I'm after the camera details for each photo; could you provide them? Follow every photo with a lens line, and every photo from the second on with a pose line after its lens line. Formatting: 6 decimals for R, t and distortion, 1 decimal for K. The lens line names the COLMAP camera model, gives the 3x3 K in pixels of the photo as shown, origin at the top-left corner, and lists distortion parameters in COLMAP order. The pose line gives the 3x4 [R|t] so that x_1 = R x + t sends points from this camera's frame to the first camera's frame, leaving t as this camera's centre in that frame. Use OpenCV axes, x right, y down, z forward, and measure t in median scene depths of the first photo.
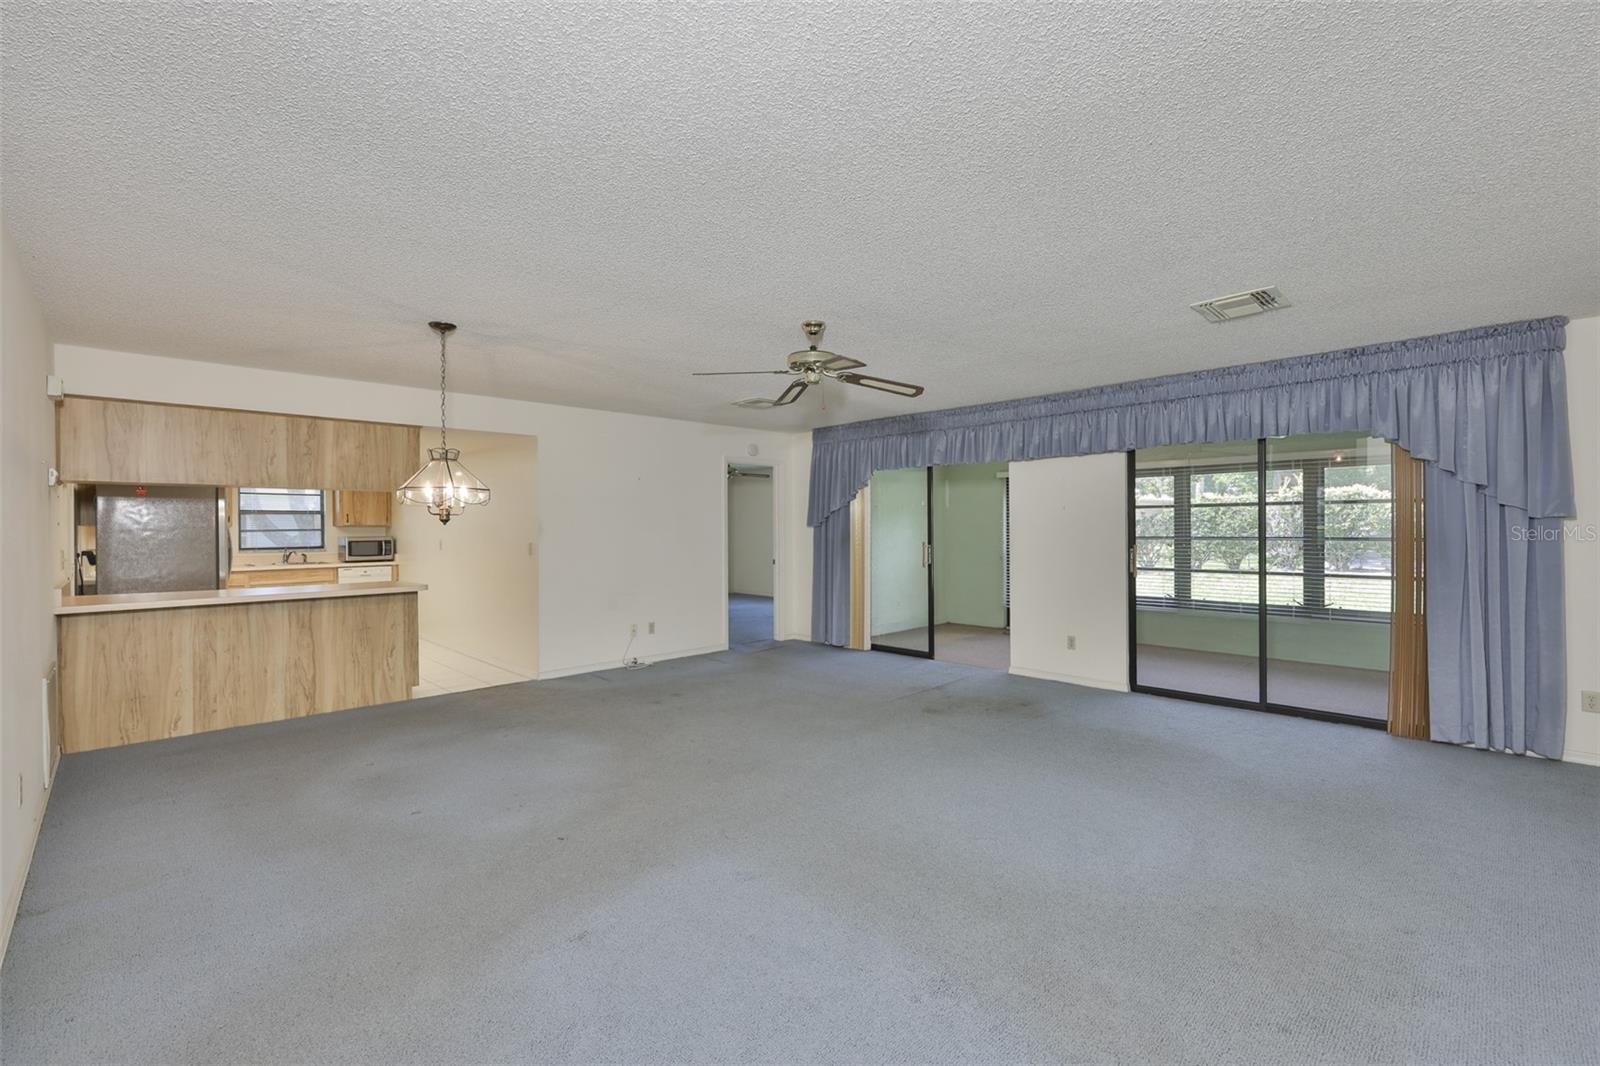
lens RADIAL K [[678.6, 0, 807.1], [0, 678.6, 529.2], [0, 0, 1]] dist [-0.008619, 0.003420]
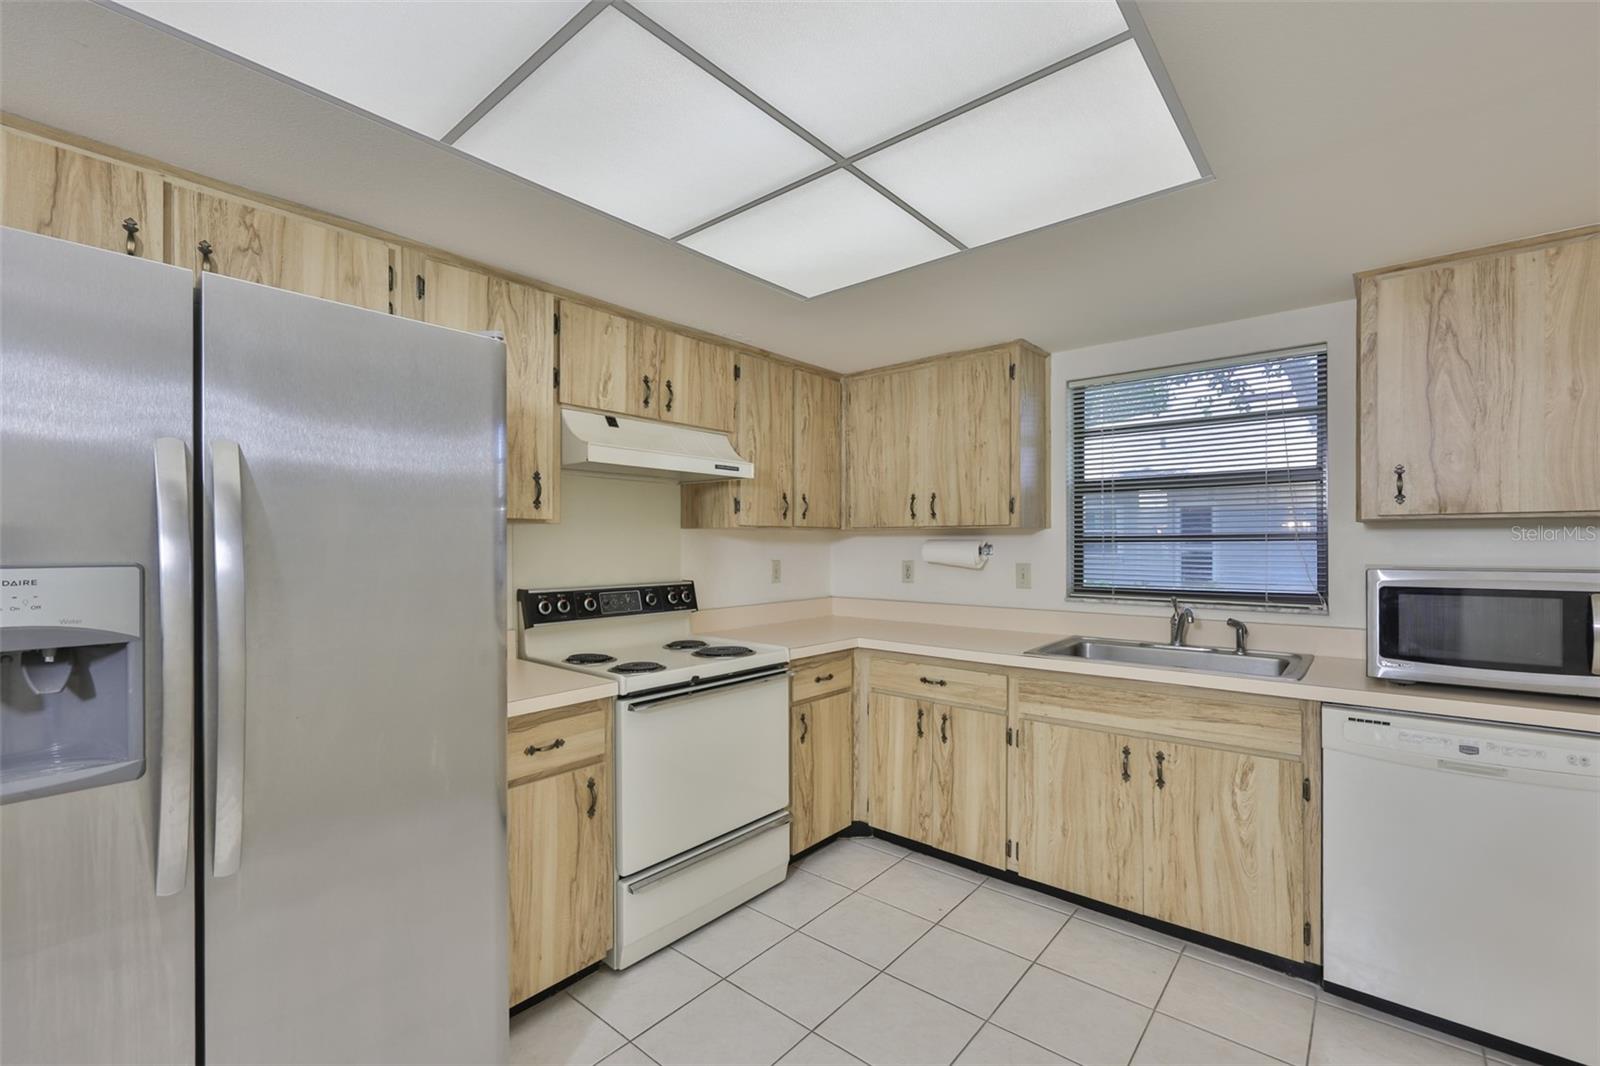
lens RADIAL K [[678.6, 0, 816.2], [0, 678.6, 545.2], [0, 0, 1]] dist [-0.008619, 0.003420]
pose [[0.085482, 0.006485, -0.996319, -0.612595], [0.000796, 0.999978, 0.006577, 0.003830], [0.996339, -0.001355, 0.085474, 1.025458]]
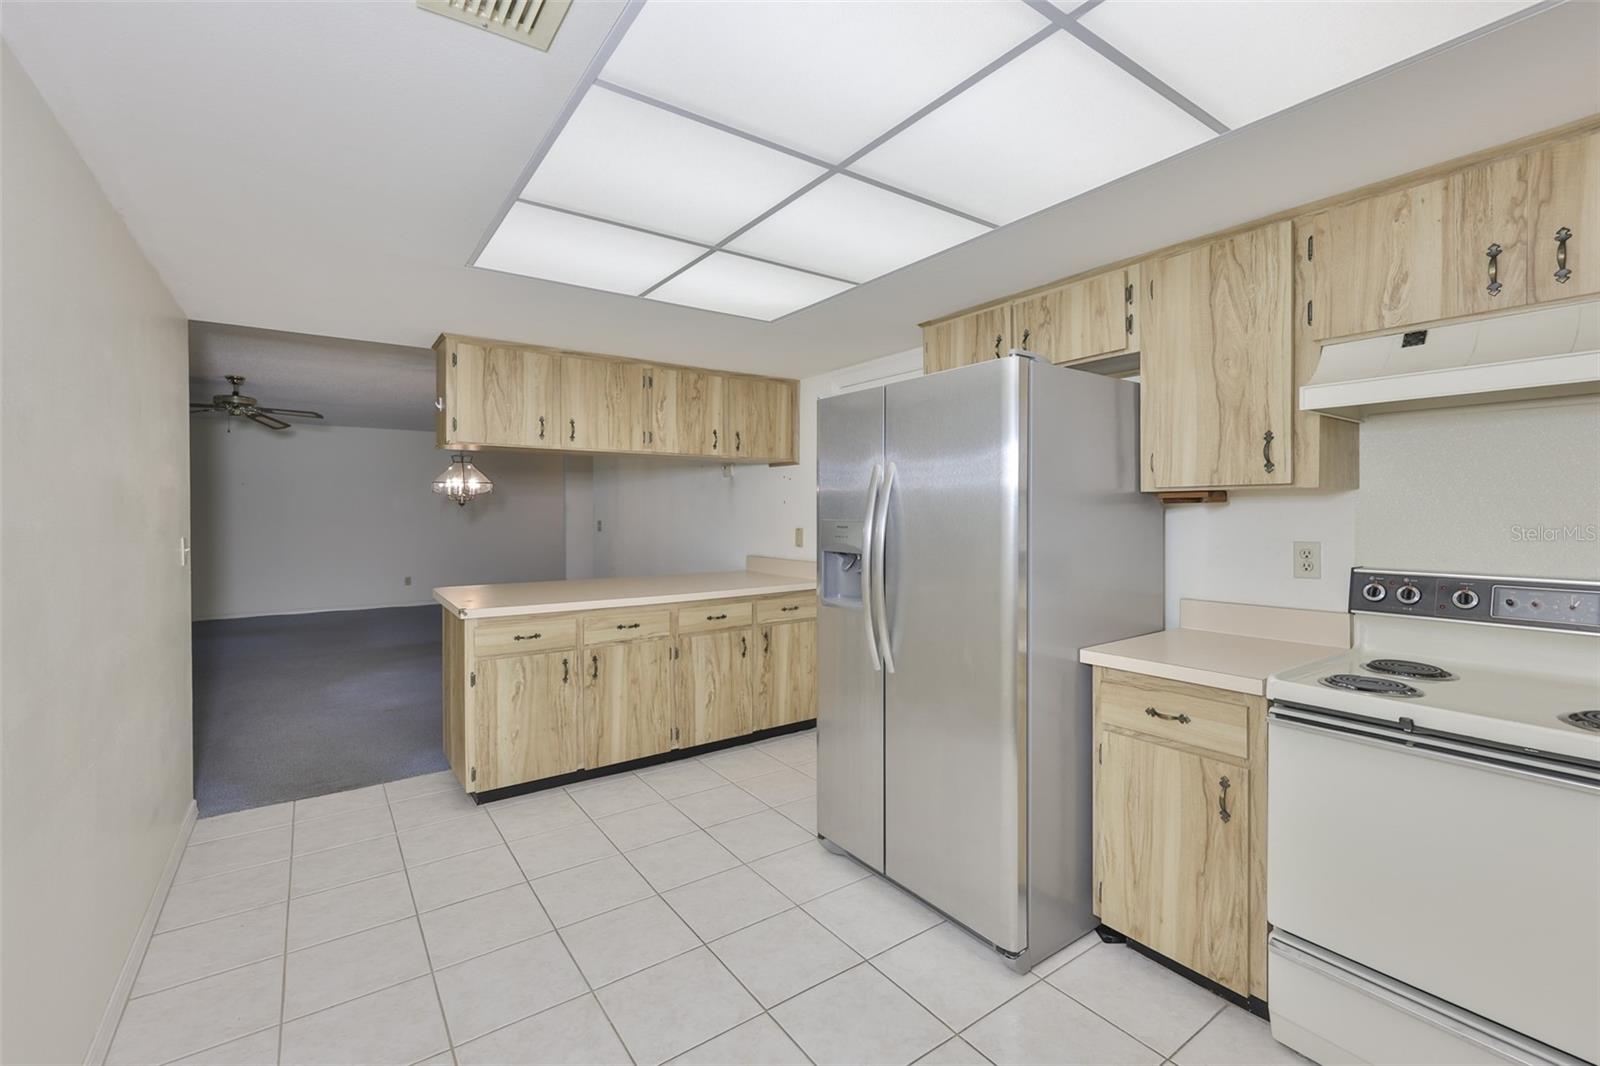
lens RADIAL K [[678.6, 0, 795.1], [0, 678.6, 516.3], [0, 0, 1]] dist [-0.008619, 0.003420]
pose [[-0.986188, 0.008839, 0.165393, -0.812908], [0.010049, 0.999928, 0.006484, 0.002947], [-0.165324, 0.008056, -0.986206, 1.258654]]
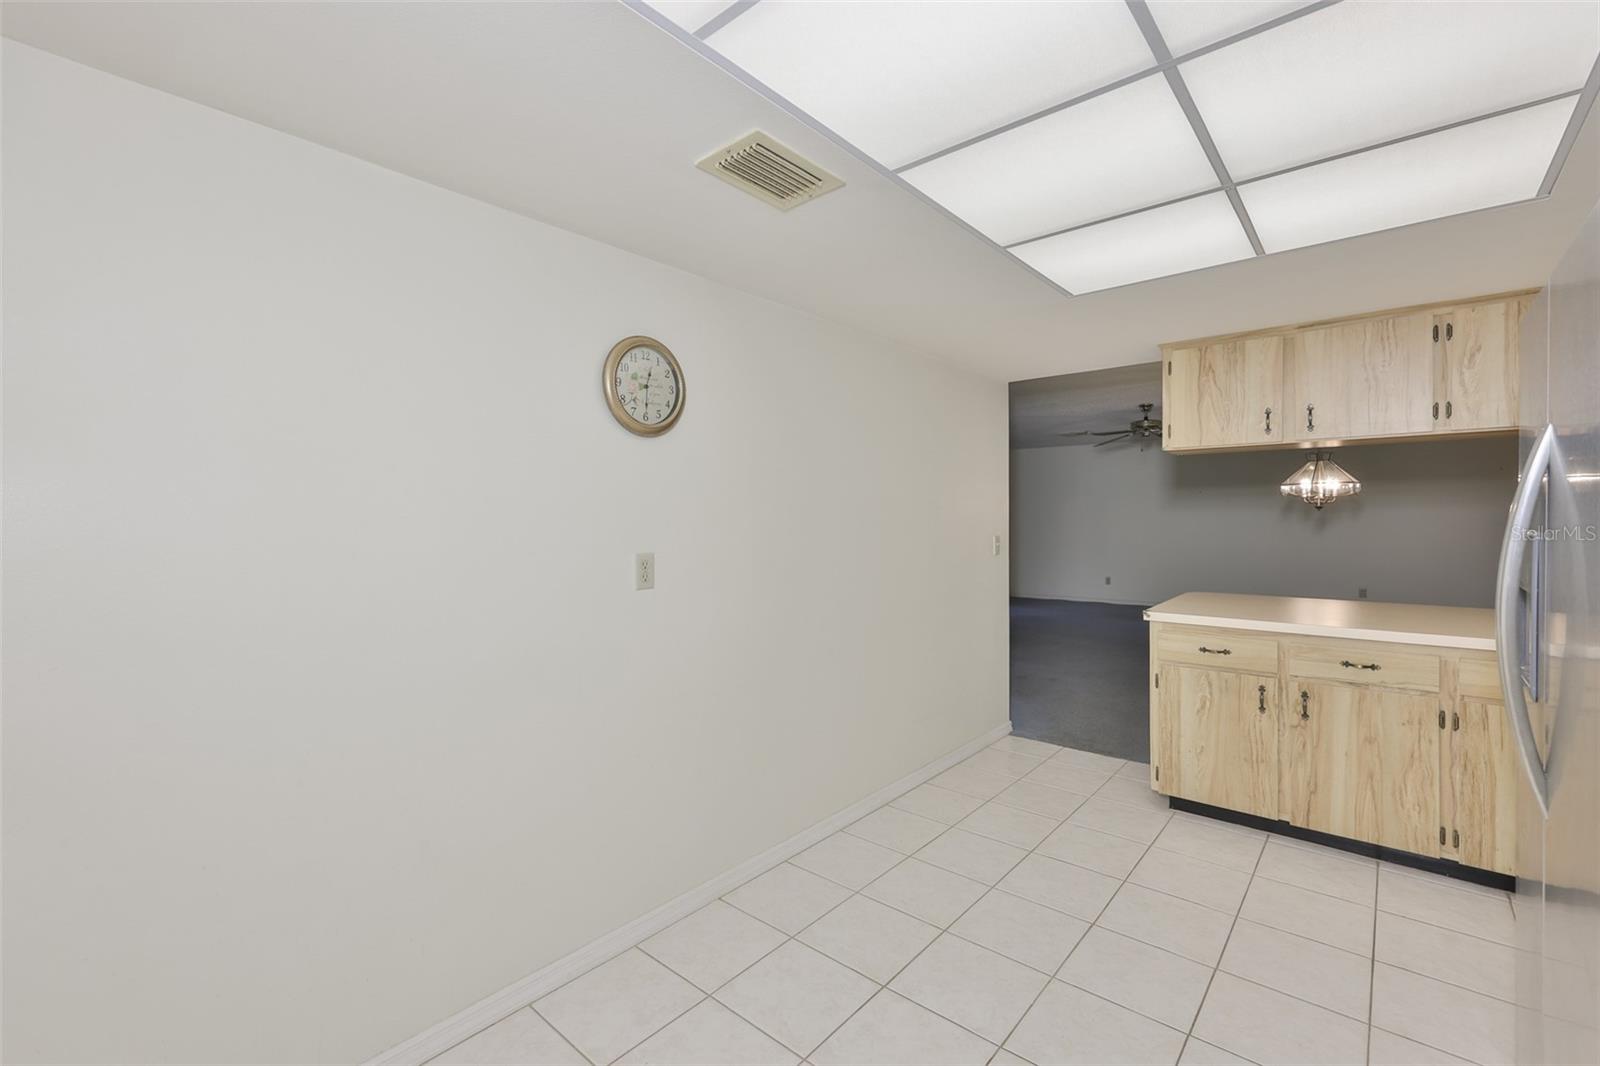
lens RADIAL K [[678.6, 0, 802.4], [0, 678.6, 525.2], [0, 0, 1]] dist [-0.008619, 0.003420]
pose [[-0.089766, 0.000735, 0.995963, -0.946736], [0.006257, 0.999980, -0.000174, 0.004611], [-0.995943, 0.006216, -0.089769, 1.145809]]
